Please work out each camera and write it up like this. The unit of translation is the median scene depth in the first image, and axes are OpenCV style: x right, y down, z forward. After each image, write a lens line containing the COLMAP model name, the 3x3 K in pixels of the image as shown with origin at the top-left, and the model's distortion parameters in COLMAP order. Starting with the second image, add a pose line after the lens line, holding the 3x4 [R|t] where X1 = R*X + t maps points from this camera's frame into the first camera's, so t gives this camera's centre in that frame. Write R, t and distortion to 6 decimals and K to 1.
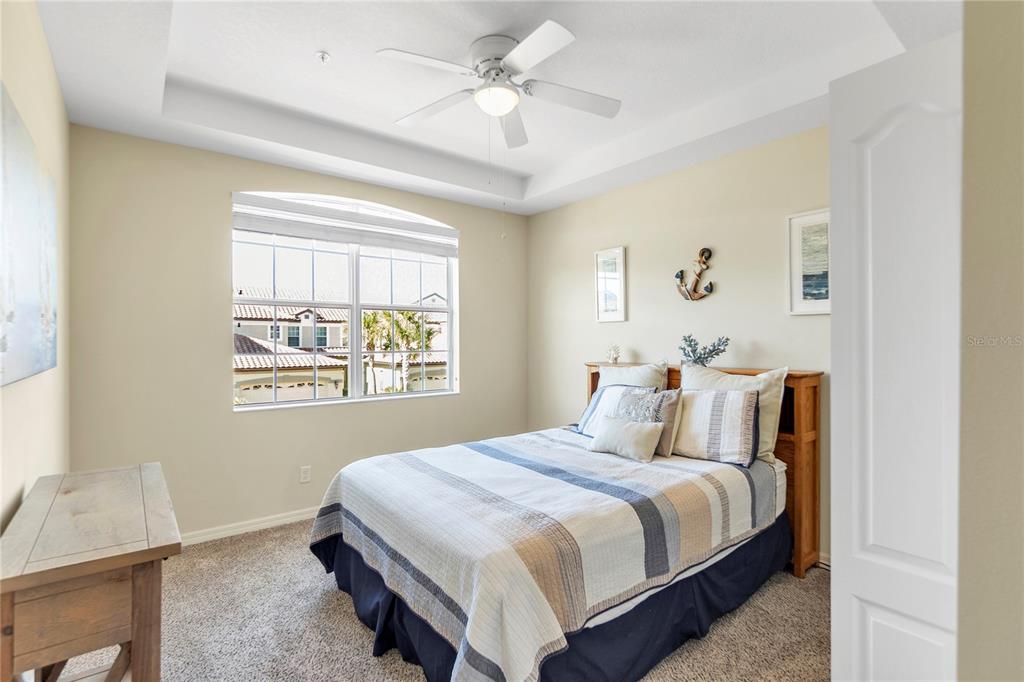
lens RADIAL K [[484.0, 0, 517.6], [0, 484.0, 340.3], [0, 0, 1]] dist [-0.002241, -0.000232]
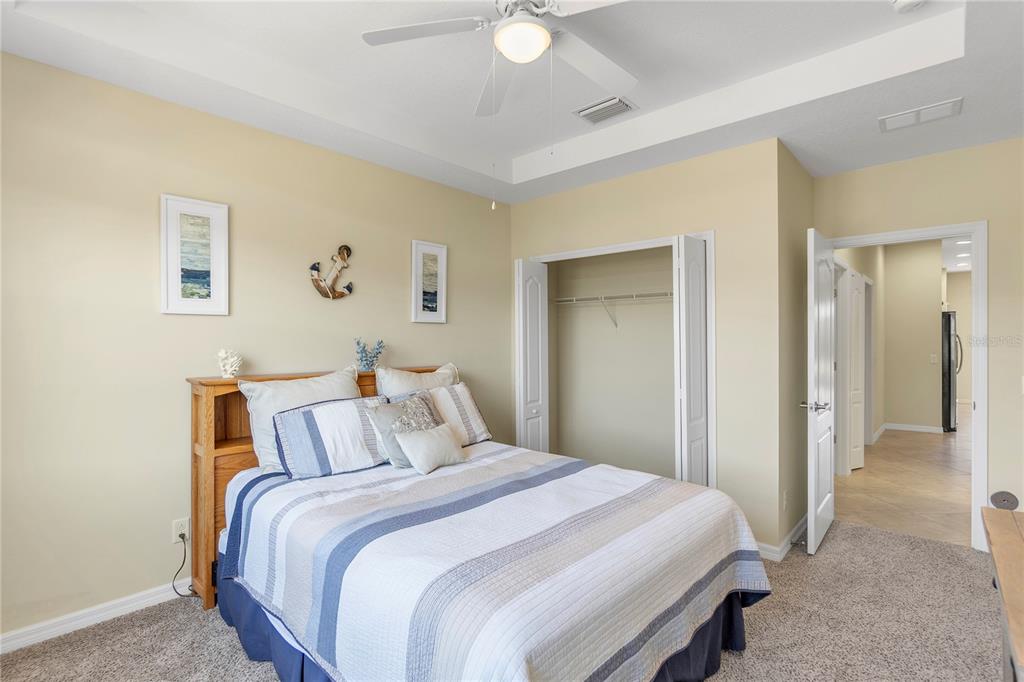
lens RADIAL K [[484.0, 0, 517.6], [0, 484.0, 340.3], [0, 0, 1]] dist [-0.002241, -0.000232]
pose [[-0.160827, 0.001507, 0.986982, -0.707147], [0.003218, 0.999994, -0.001002, -0.003566], [-0.986977, 0.003015, -0.160831, 0.969793]]
